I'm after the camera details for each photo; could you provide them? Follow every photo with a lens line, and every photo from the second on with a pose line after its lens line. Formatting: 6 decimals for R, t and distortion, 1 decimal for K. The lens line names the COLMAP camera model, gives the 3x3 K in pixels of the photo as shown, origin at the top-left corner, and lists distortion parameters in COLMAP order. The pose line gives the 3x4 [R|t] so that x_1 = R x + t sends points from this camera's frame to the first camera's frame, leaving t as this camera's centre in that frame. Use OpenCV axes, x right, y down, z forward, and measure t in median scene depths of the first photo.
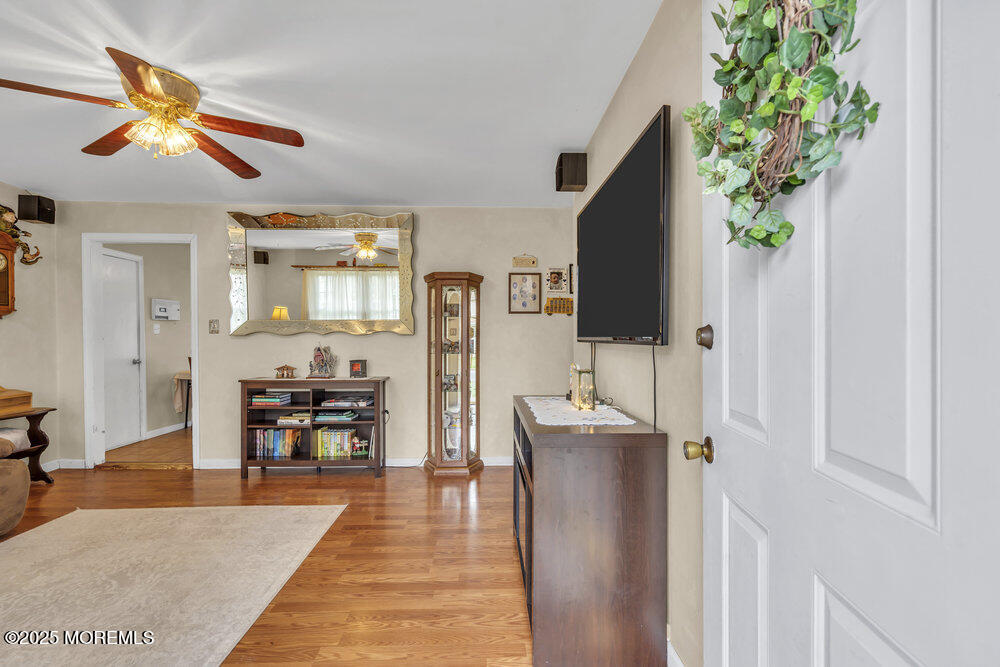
lens RADIAL K [[452.1, 0, 500.9], [0, 452.1, 341.2], [0, 0, 1]] dist [-0.003347, 0.000679]
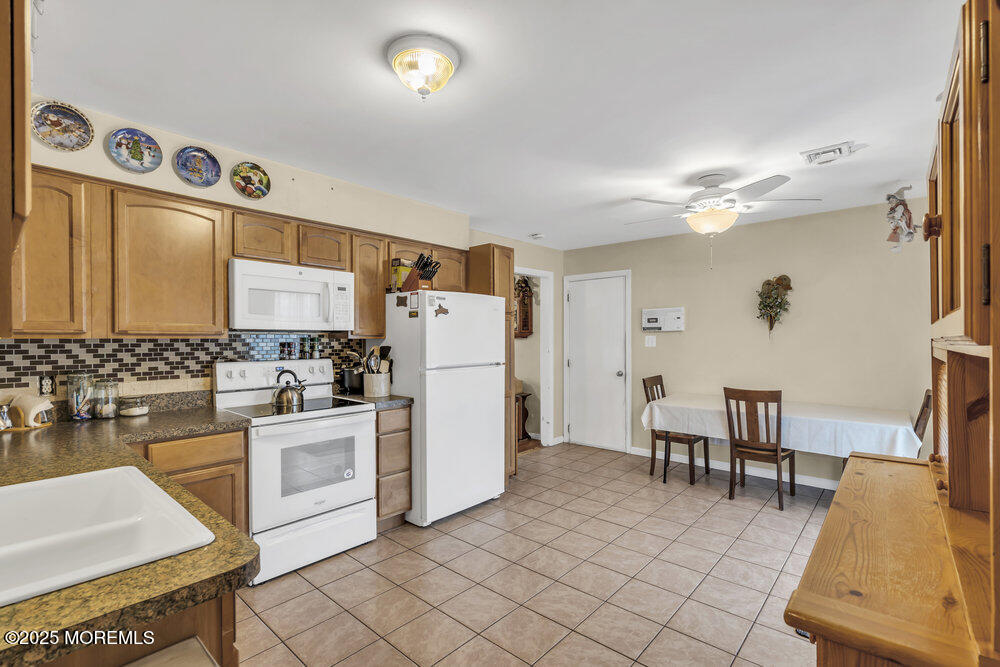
lens RADIAL K [[452.1, 0, 500.9], [0, 452.1, 341.2], [0, 0, 1]] dist [-0.003347, 0.000679]
pose [[-0.692668, 0.006098, -0.721231, 0.156119], [-0.000055, 0.999964, 0.008507, -0.047674], [0.721257, 0.005932, -0.692642, 1.911659]]
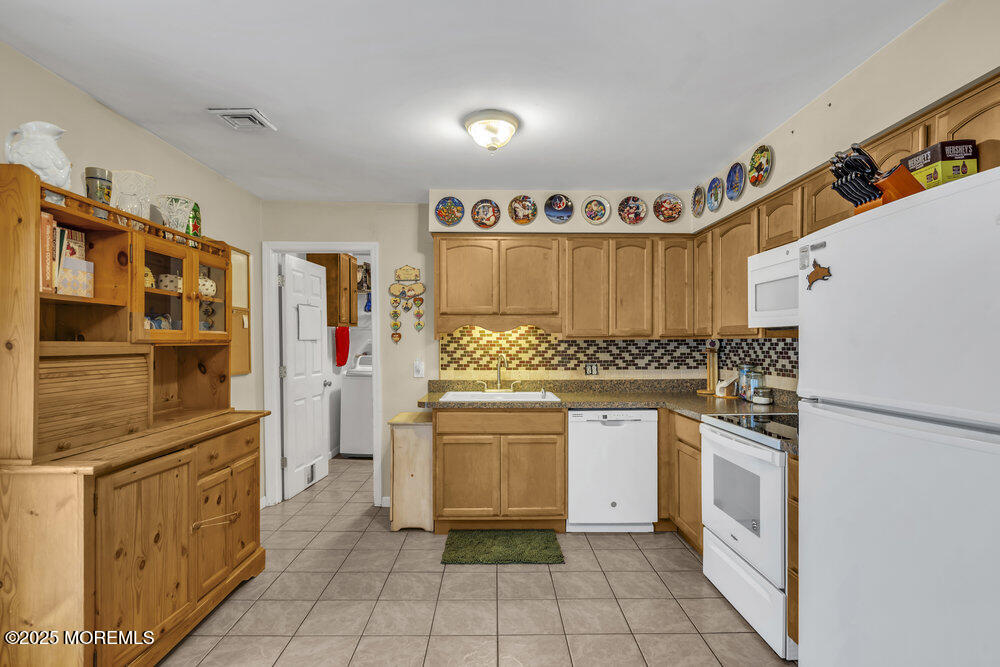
lens RADIAL K [[494.8, 0, 501.6], [0, 494.8, 349.8], [0, 0, 1]] dist [-0.002309, 0.000636]
pose [[0.020637, -0.014556, 0.999681, -0.741223], [0.006175, 0.999877, 0.014432, -0.041928], [-0.999768, 0.005876, 0.020724, 1.526551]]
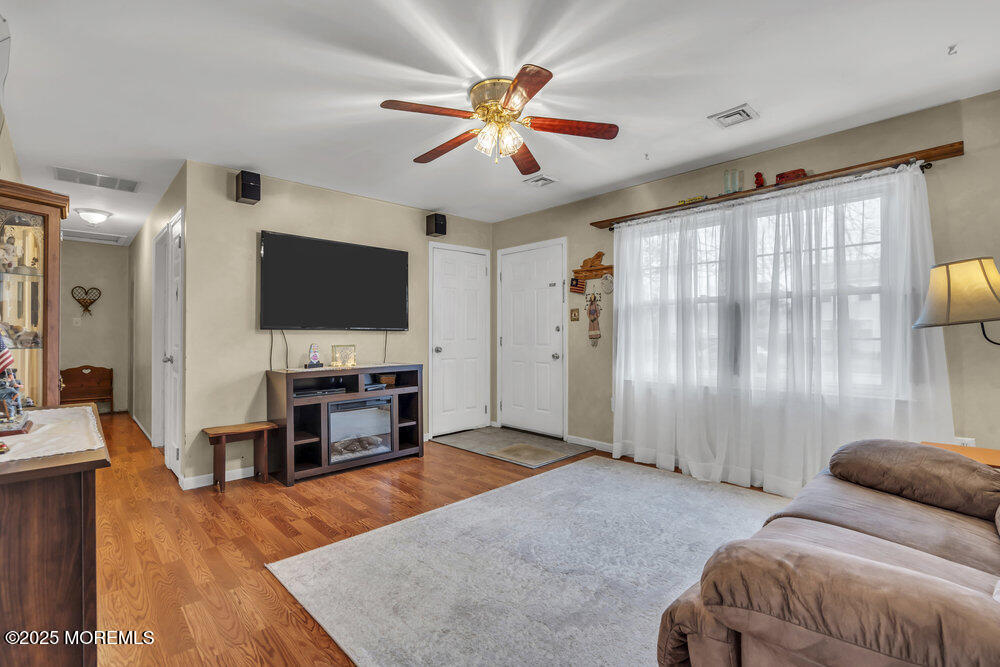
lens RADIAL K [[454.2, 0, 500.2], [0, 454.2, 331.5], [0, 0, 1]] dist [-0.003729, 0.000689]
pose [[-0.658916, 0.014606, 0.752075, -0.878066], [0.010058, 0.999893, -0.010607, 0.016275], [-0.752150, 0.000575, -0.658992, 0.965825]]
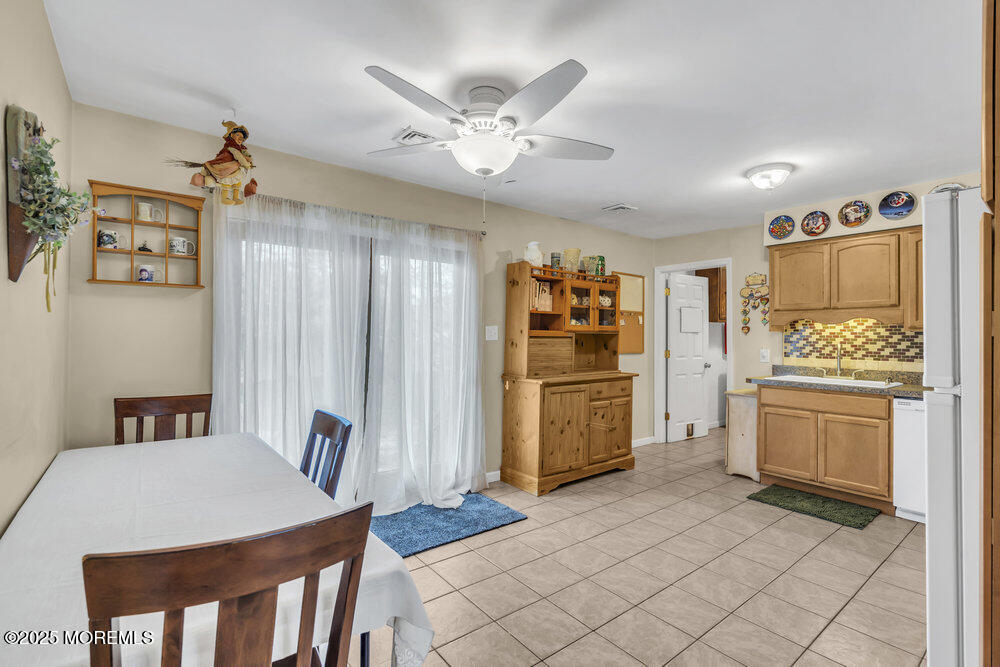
lens RADIAL K [[454.2, 0, 500.2], [0, 454.2, 331.5], [0, 0, 1]] dist [-0.003729, 0.000689]
pose [[0.809388, 0.014995, 0.587083, -0.942539], [-0.007157, 0.999852, -0.015670, -0.026970], [-0.587231, 0.008481, 0.809375, 1.190918]]
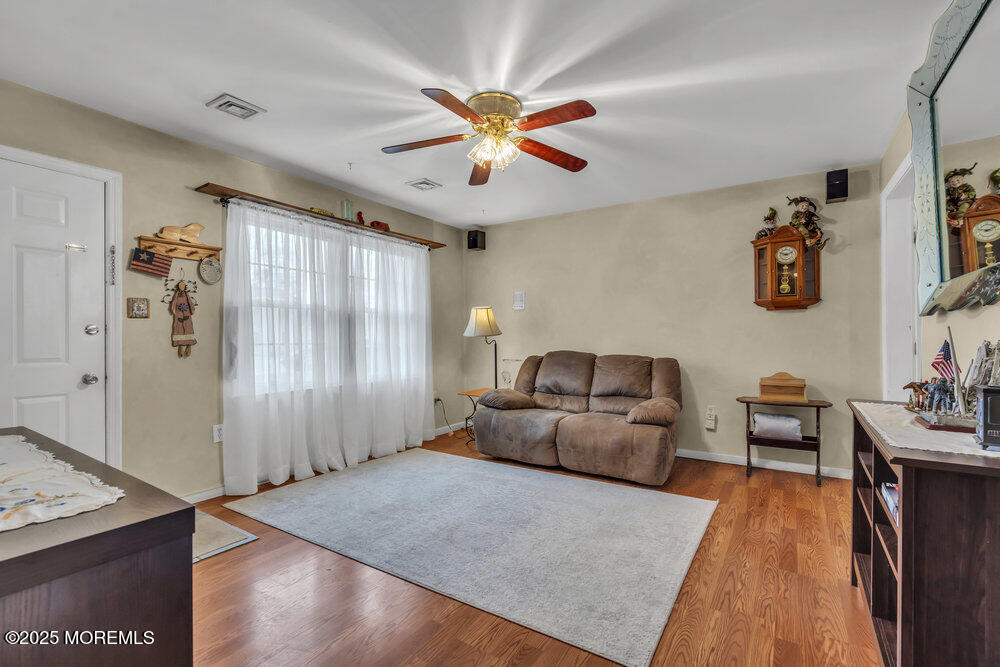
lens RADIAL K [[452.1, 0, 500.9], [0, 452.1, 341.2], [0, 0, 1]] dist [-0.003347, 0.000679]
pose [[-0.574351, 0.014429, -0.818482, 0.107162], [0.001788, 0.999864, 0.016372, 0.004724], [0.818607, 0.007939, -0.574299, 0.934111]]
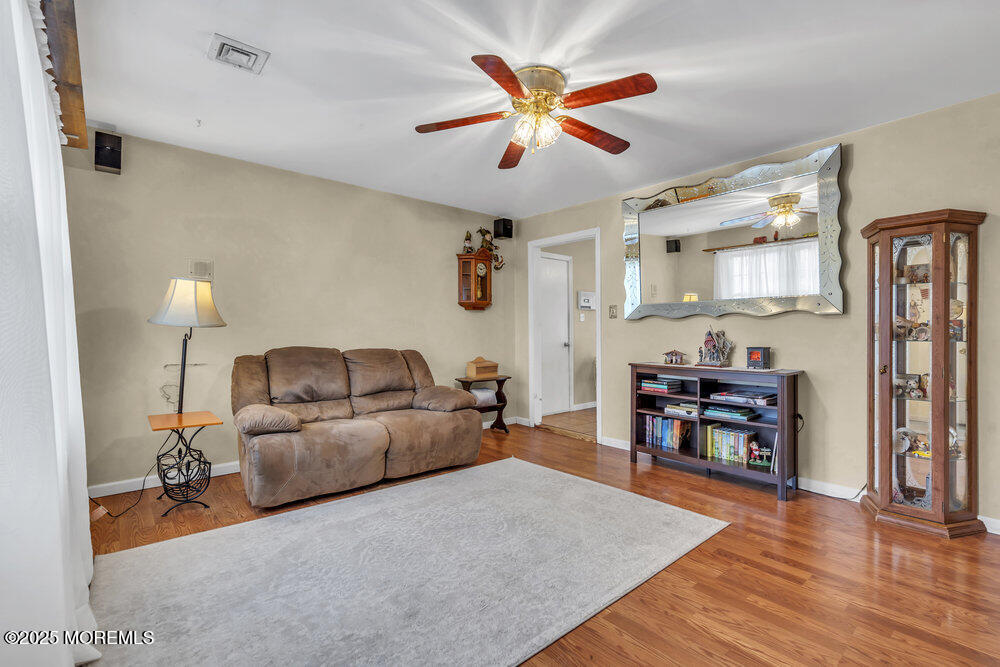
lens RADIAL K [[454.2, 0, 500.2], [0, 454.2, 331.5], [0, 0, 1]] dist [-0.003729, 0.000689]
pose [[0.625664, 0.000936, -0.780092, 0.028473], [-0.005449, 0.999980, -0.003171, 0.019219], [0.780074, 0.006235, 0.625656, 0.135985]]
